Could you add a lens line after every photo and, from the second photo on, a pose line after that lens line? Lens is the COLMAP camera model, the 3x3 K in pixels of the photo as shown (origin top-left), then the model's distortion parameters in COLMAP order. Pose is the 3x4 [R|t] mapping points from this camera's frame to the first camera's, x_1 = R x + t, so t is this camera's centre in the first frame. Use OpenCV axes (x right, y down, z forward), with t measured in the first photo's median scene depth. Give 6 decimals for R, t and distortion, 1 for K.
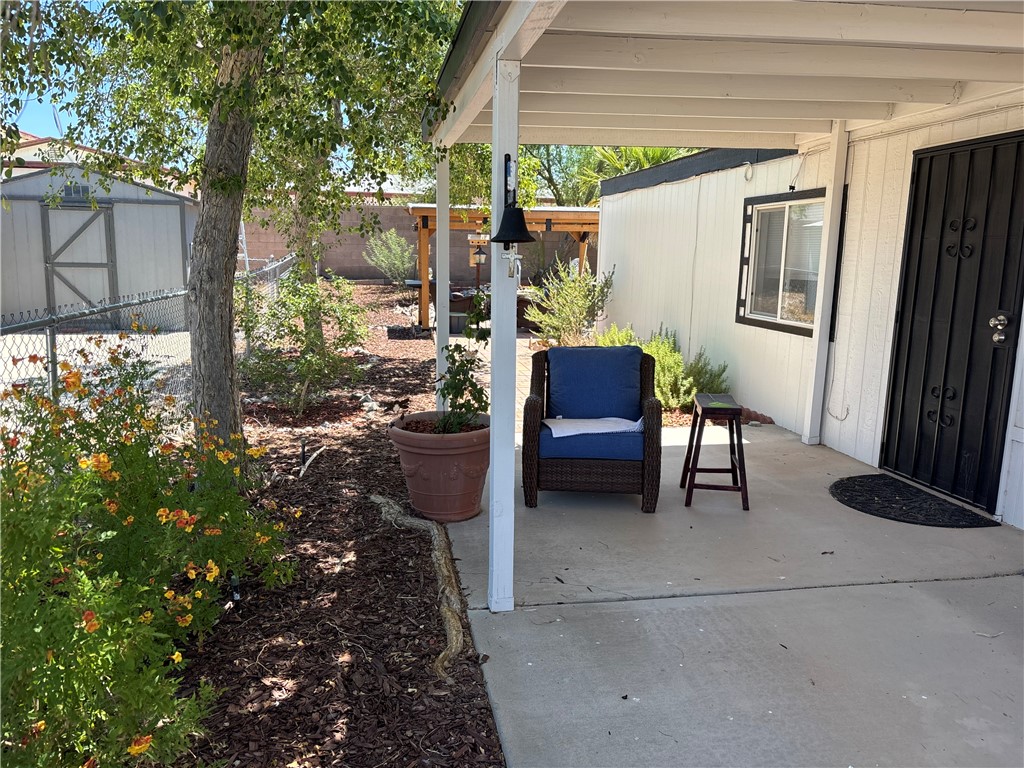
lens RADIAL K [[772.0, 0, 512.0], [0, 772.0, 384.0], [0, 0, 1]] dist [0.043920, -0.049325]
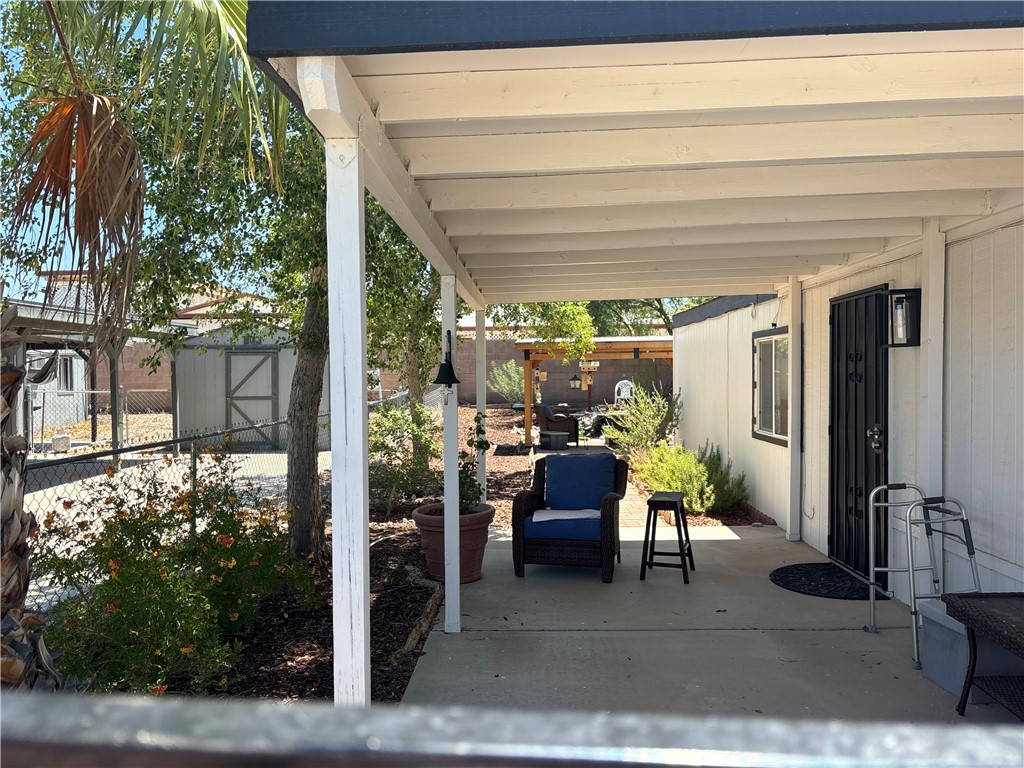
lens RADIAL K [[772.0, 0, 512.0], [0, 772.0, 384.0], [0, 0, 1]] dist [0.043920, -0.049325]
pose [[0.979276, -0.023612, -0.201150, 0.261393], [-0.008223, 0.987726, -0.155979, 0.037728], [0.202364, 0.154401, 0.967062, -0.299842]]
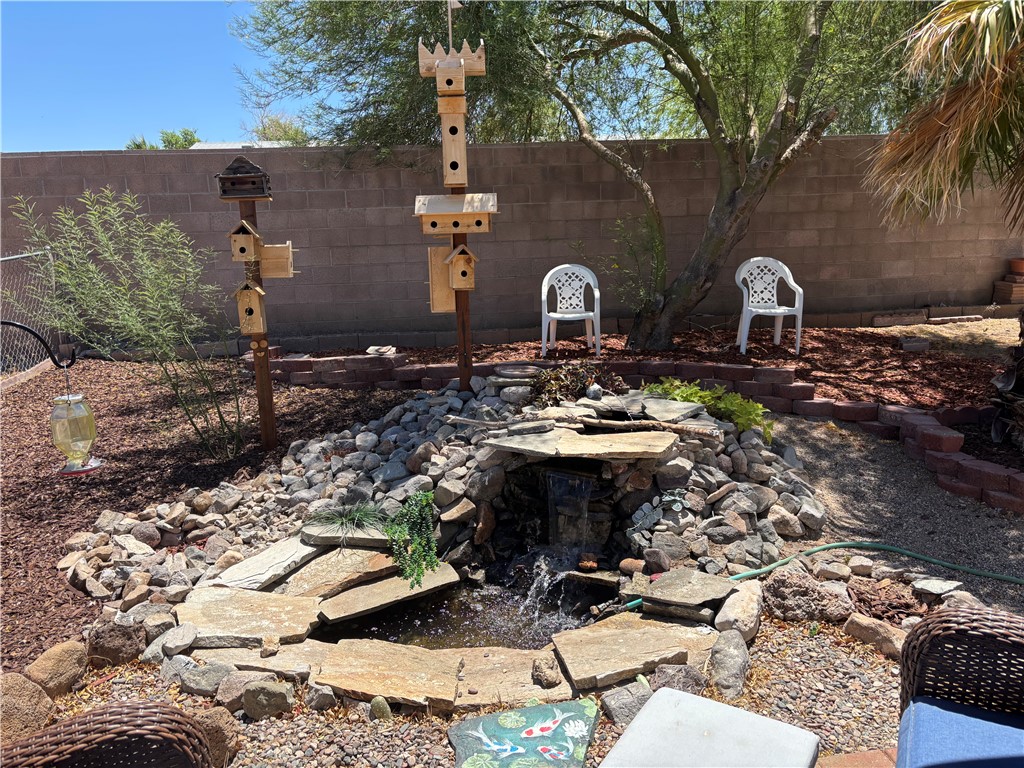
lens RADIAL K [[772.0, 0, 512.0], [0, 772.0, 384.0], [0, 0, 1]] dist [0.043920, -0.049325]
pose [[0.997316, -0.040088, -0.061271, -0.035386], [0.040440, 0.999172, 0.004509, -0.478988], [0.061039, -0.006975, 0.998111, 2.734897]]
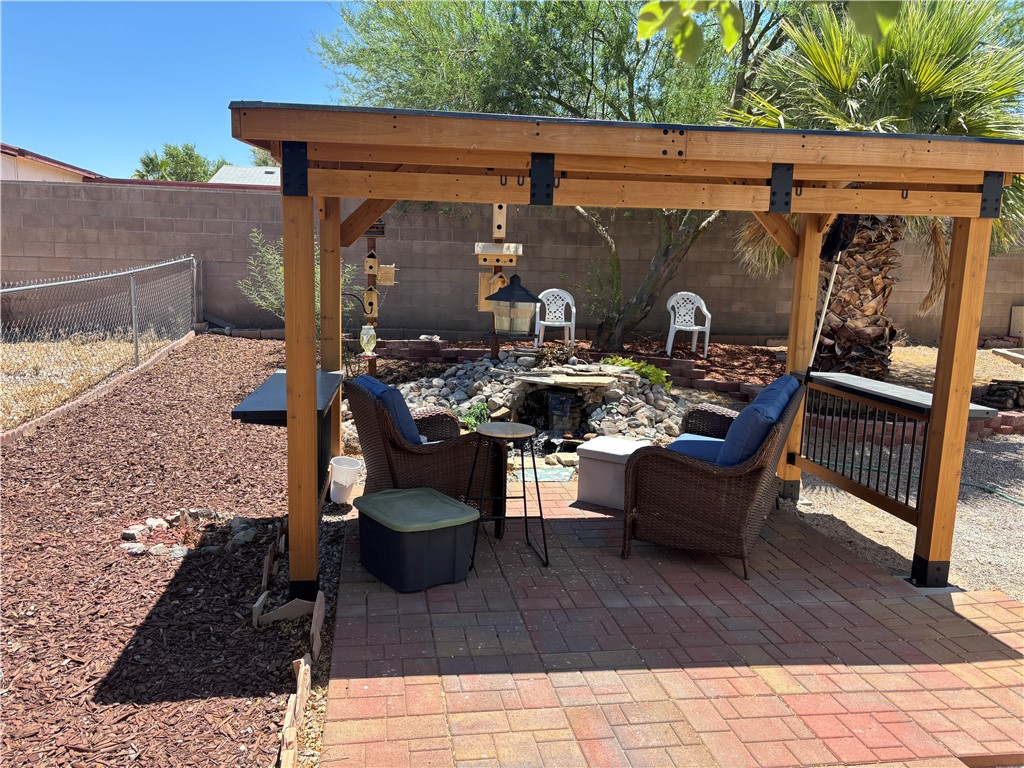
lens RADIAL K [[772.0, 0, 512.0], [0, 772.0, 384.0], [0, 0, 1]] dist [0.043920, -0.049325]
pose [[0.999849, 0.011676, -0.012888, -0.102726], [-0.012043, 0.999515, -0.028735, -0.359987], [0.012547, 0.028886, 0.999504, 2.021492]]
